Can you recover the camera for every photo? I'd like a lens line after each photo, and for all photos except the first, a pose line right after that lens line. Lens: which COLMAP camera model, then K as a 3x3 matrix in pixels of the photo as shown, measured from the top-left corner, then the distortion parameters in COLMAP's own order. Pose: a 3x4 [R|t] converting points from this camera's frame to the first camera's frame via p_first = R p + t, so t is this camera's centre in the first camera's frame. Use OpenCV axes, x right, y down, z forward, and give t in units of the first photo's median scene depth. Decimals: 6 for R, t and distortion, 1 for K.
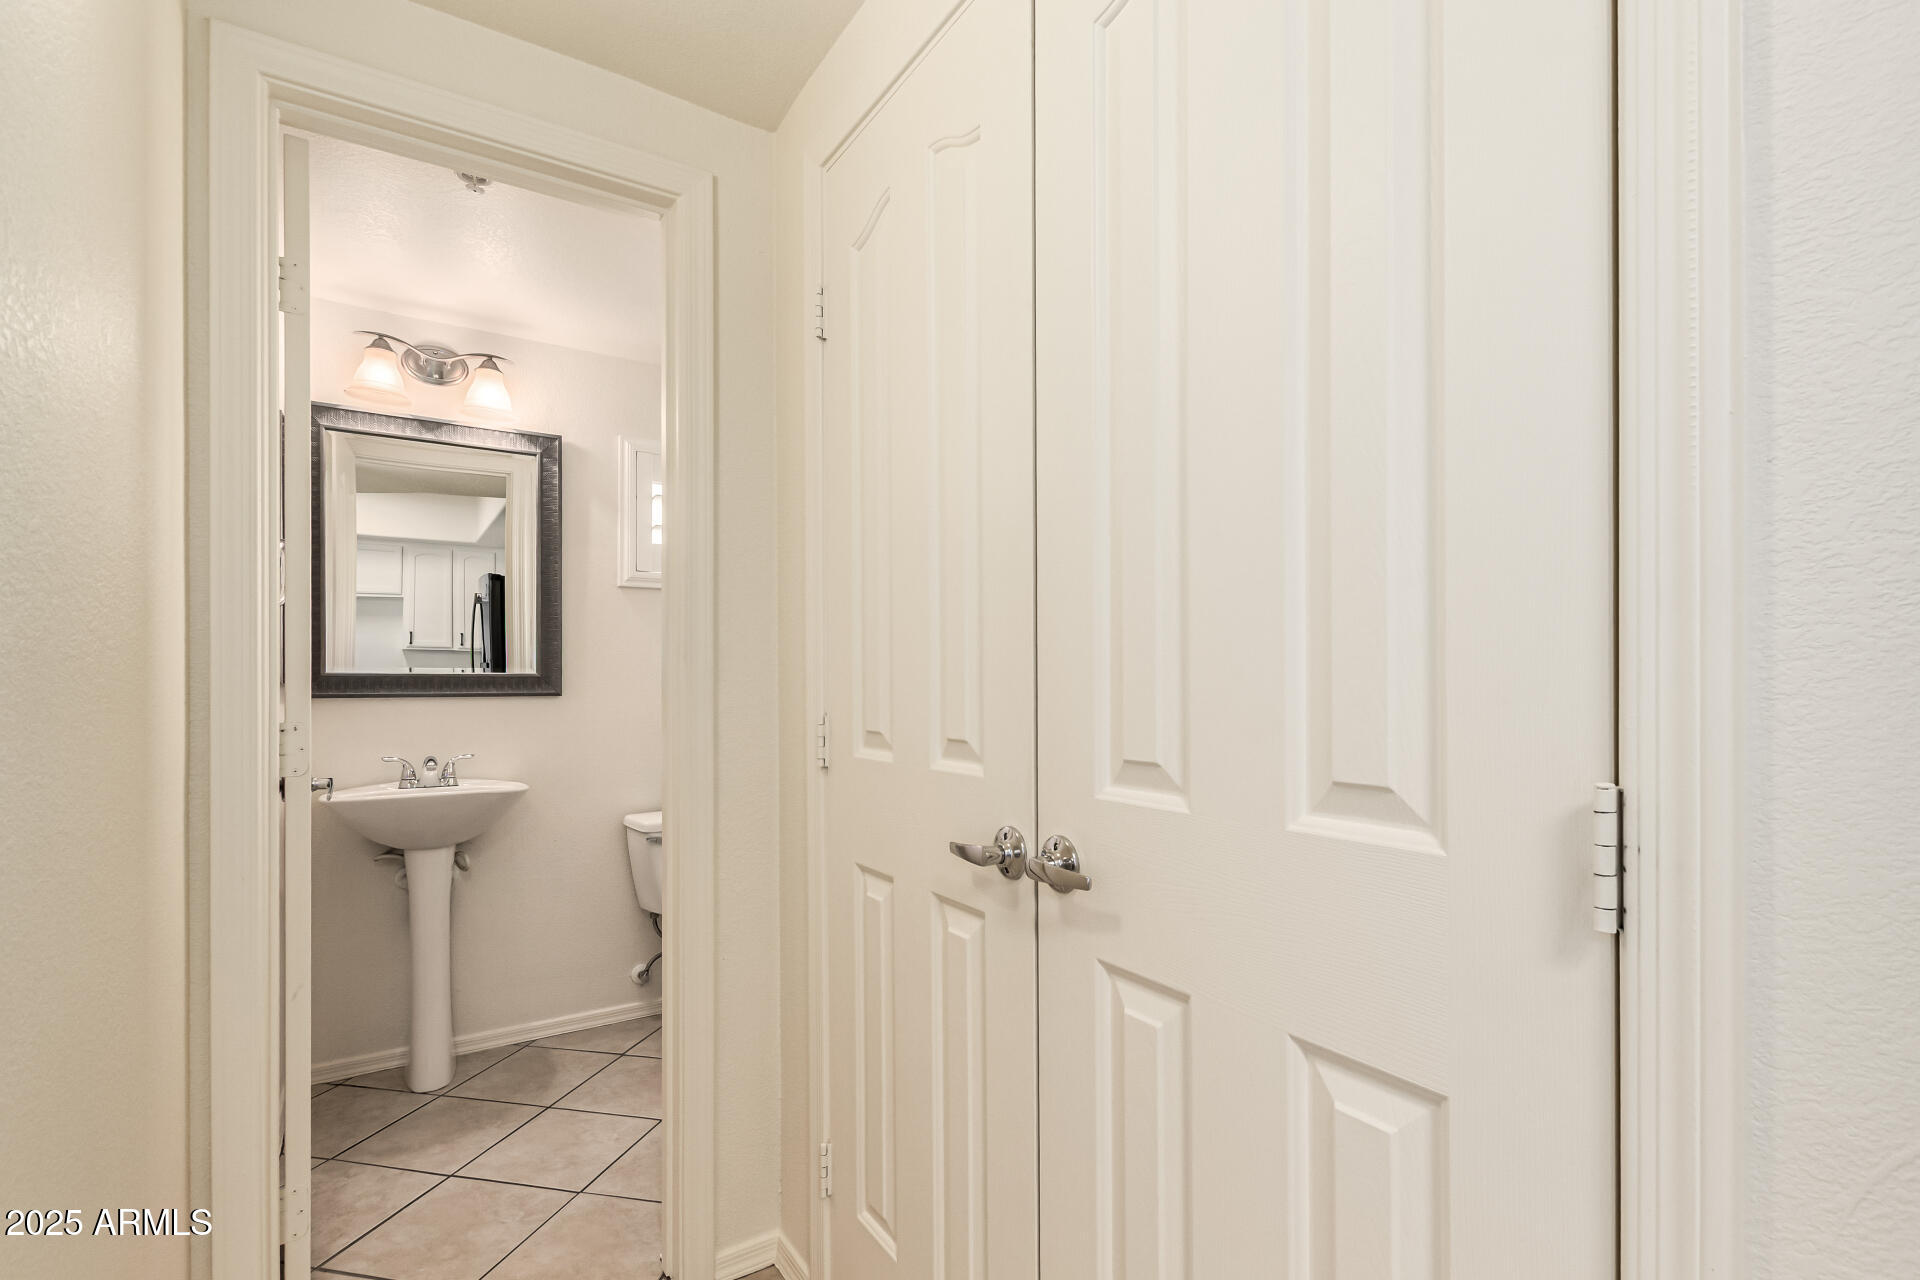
lens RADIAL K [[887.9, 0, 972.8], [0, 887.9, 675.6], [0, 0, 1]] dist [0.002950, 0.000022]
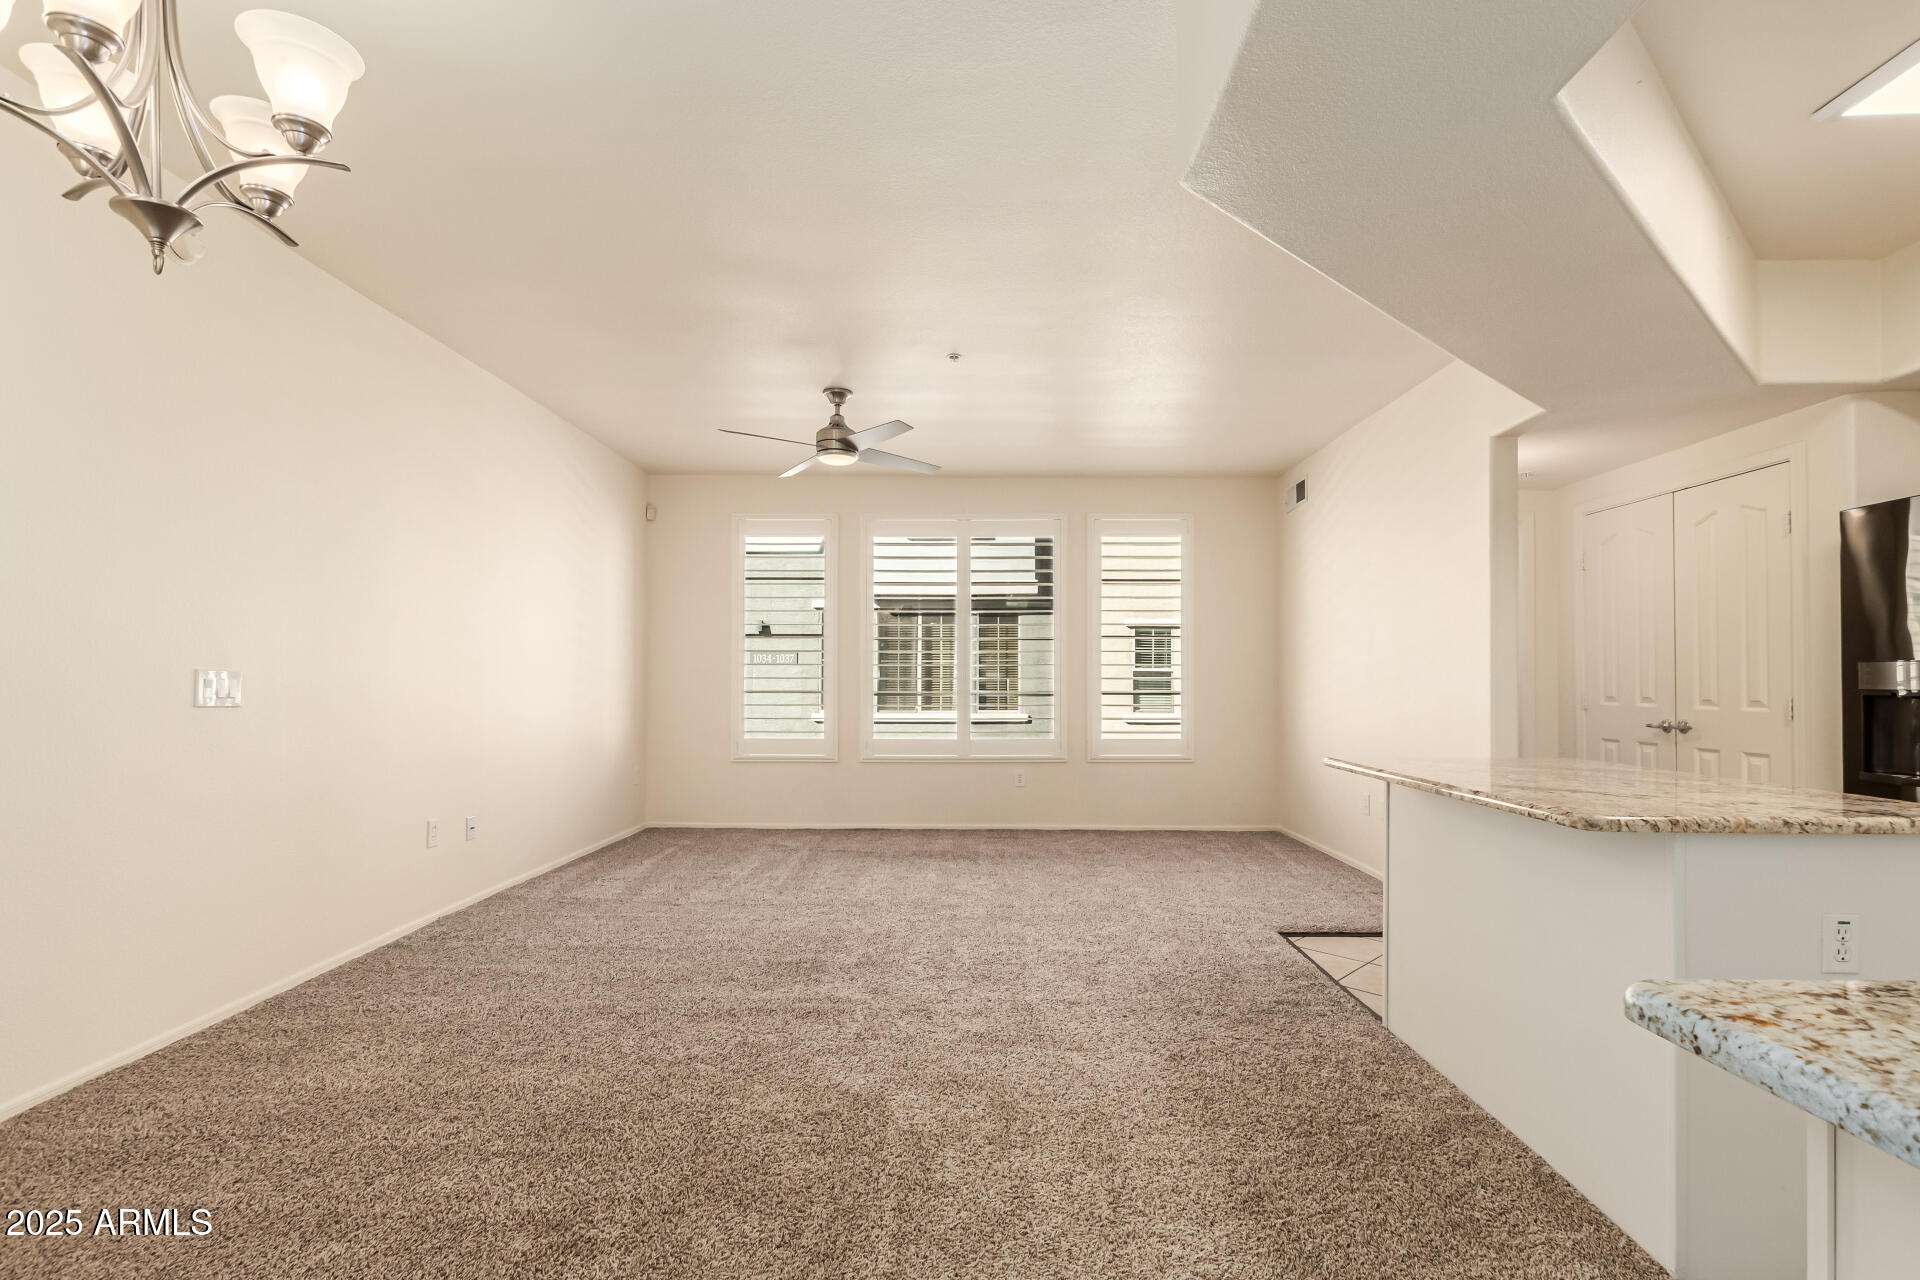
lens RADIAL K [[887.9, 0, 972.8], [0, 887.9, 675.6], [0, 0, 1]] dist [0.002950, 0.000022]
pose [[0.835381, -0.007461, -0.549620, -0.341686], [0.007884, 0.999968, -0.001591, -0.034414], [0.549615, -0.003004, 0.835413, -3.777697]]
